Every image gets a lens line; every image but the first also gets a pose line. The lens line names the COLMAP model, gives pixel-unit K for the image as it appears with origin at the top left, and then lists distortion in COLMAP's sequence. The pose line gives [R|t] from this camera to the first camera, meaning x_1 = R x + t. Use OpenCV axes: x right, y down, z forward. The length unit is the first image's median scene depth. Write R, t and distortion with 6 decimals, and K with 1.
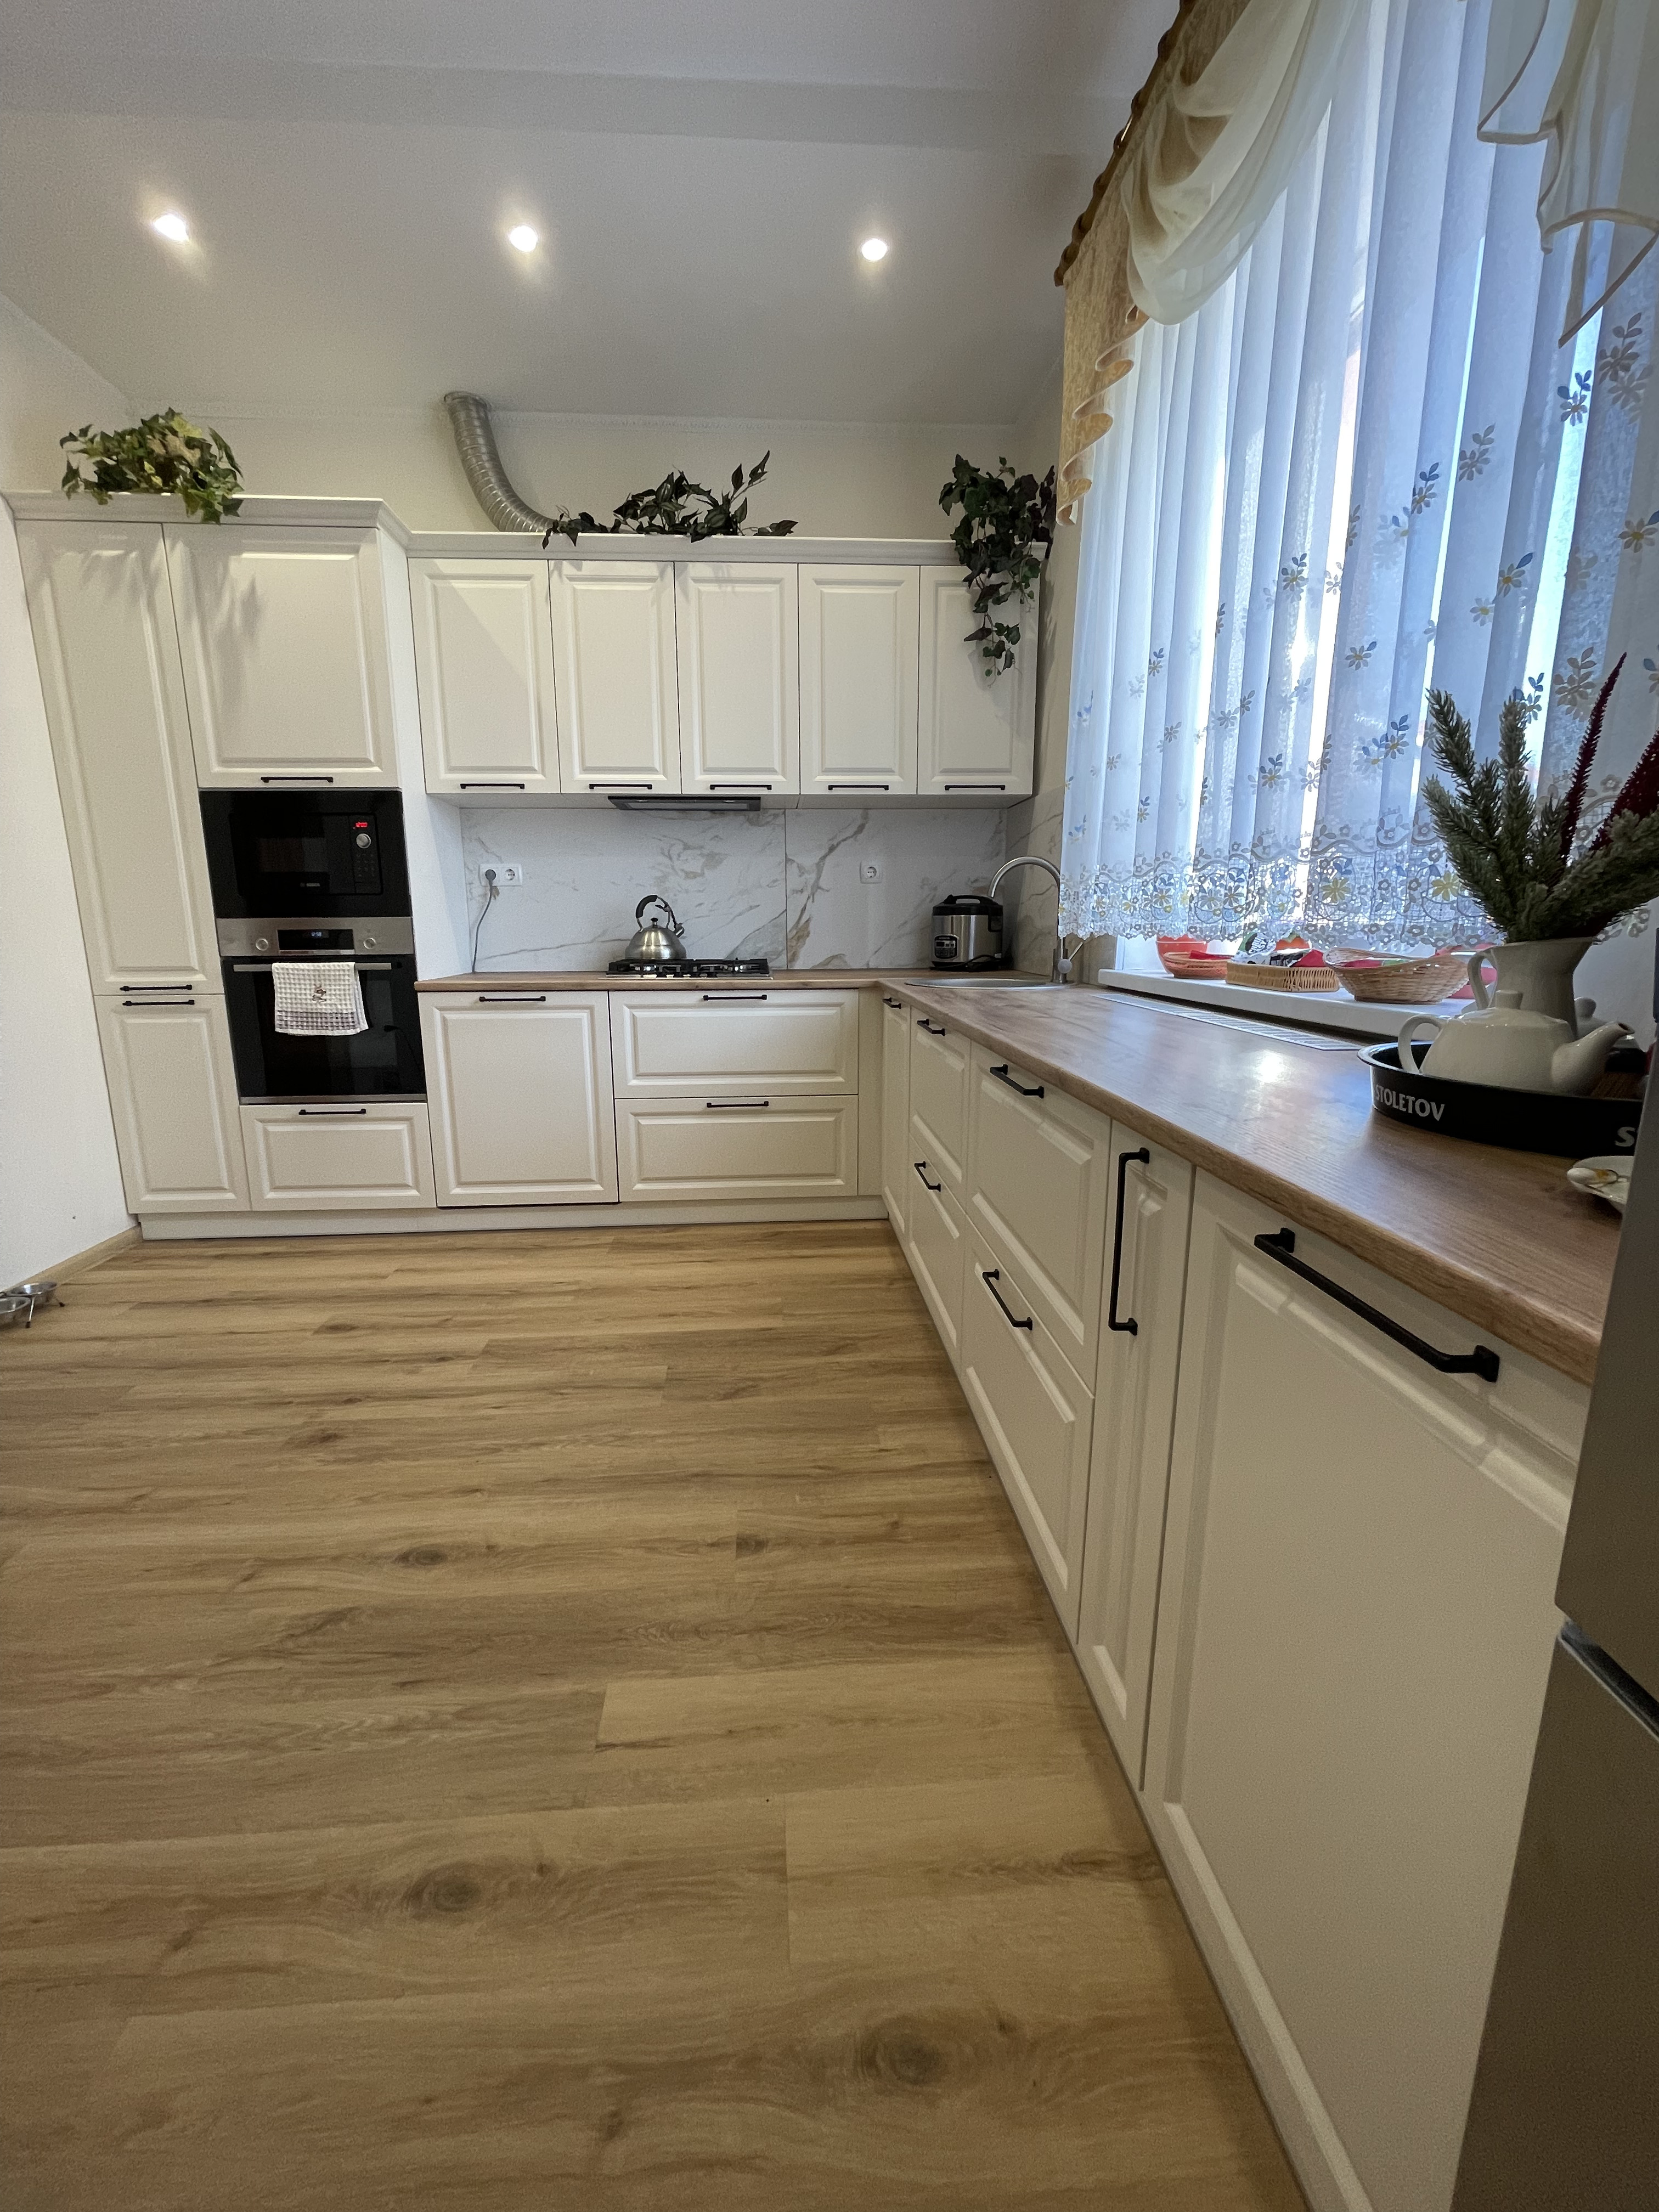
lens RADIAL K [[891.7, 0, 814.7], [0, 891.7, 1095.6], [0, 0, 1]] dist [-0.000069, 0.000818]
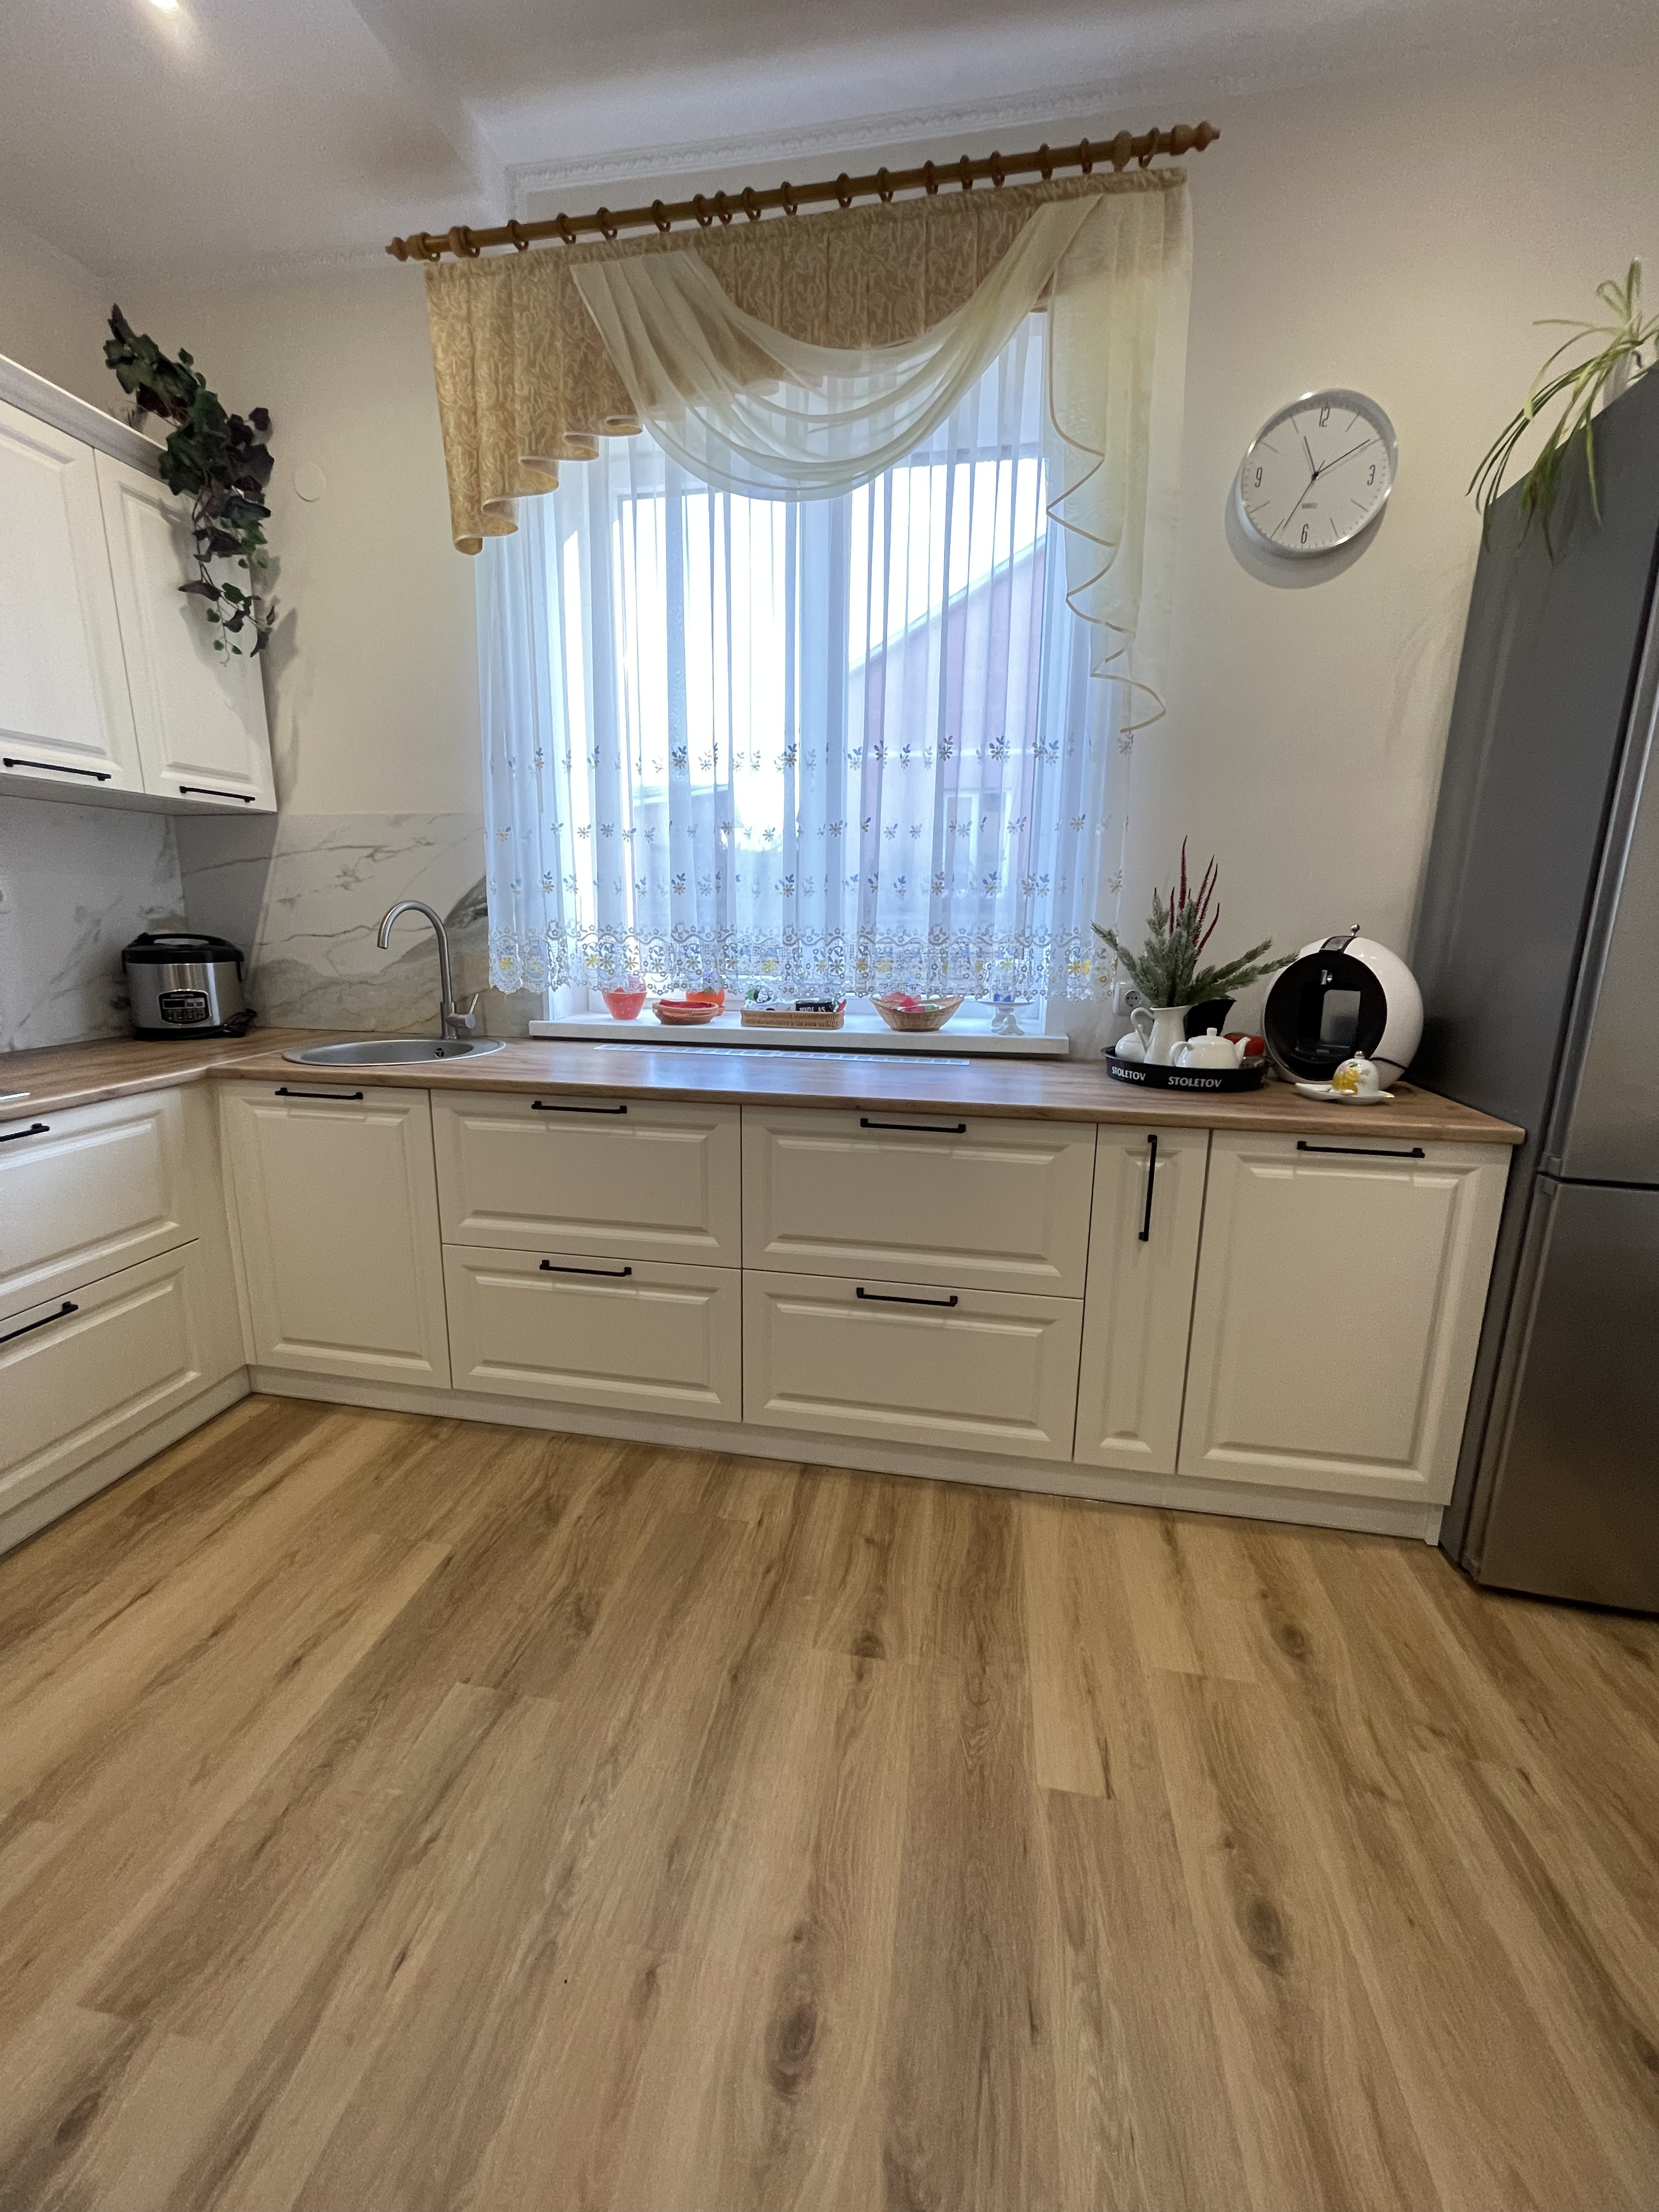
lens RADIAL K [[893.6, 0, 818.3], [0, 893.6, 1098.3], [0, 0, 1]] dist [-0.011649, 0.007854]
pose [[0.242878, -0.190985, 0.951070, -0.483974], [0.176604, 0.972749, 0.150238, -0.129767], [-0.953846, 0.131473, 0.269988, 0.378094]]
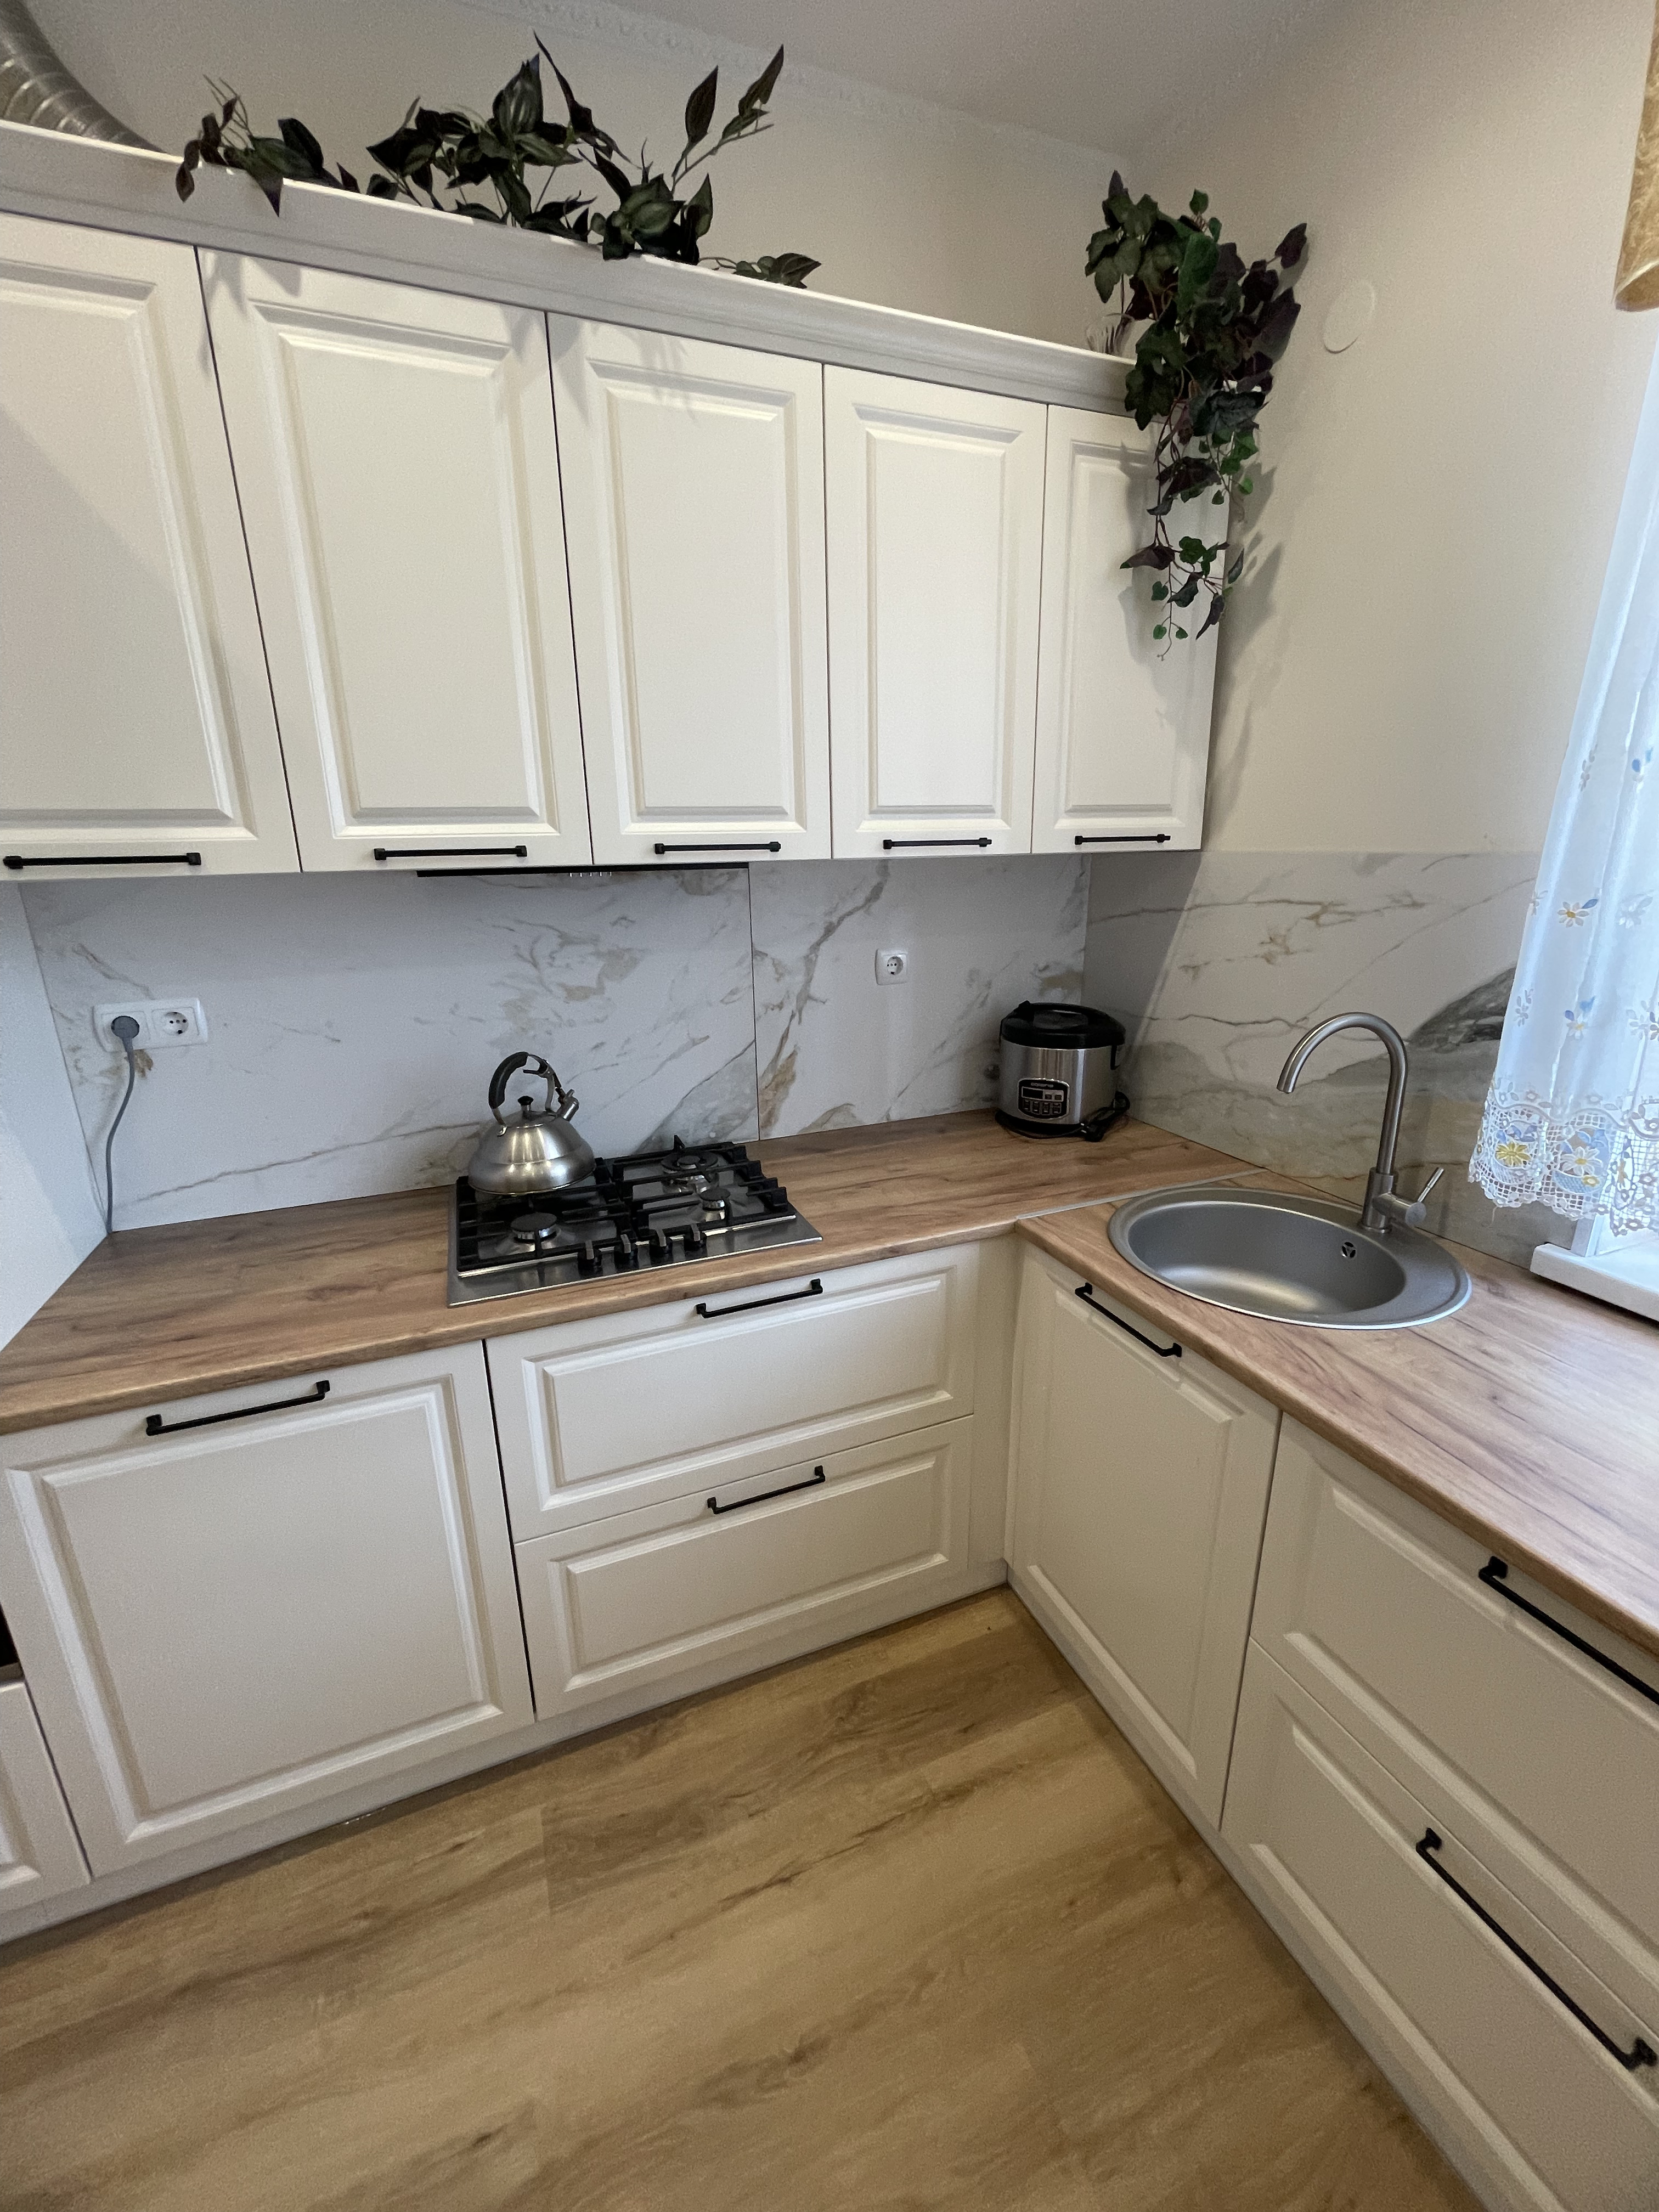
lens RADIAL K [[891.7, 0, 814.7], [0, 891.7, 1095.6], [0, 0, 1]] dist [-0.000069, 0.000818]
pose [[0.950729, -0.096751, 0.294538, -0.197609], [0.074266, 0.993470, 0.086619, -0.264914], [-0.300996, -0.060477, 0.951706, 0.548709]]
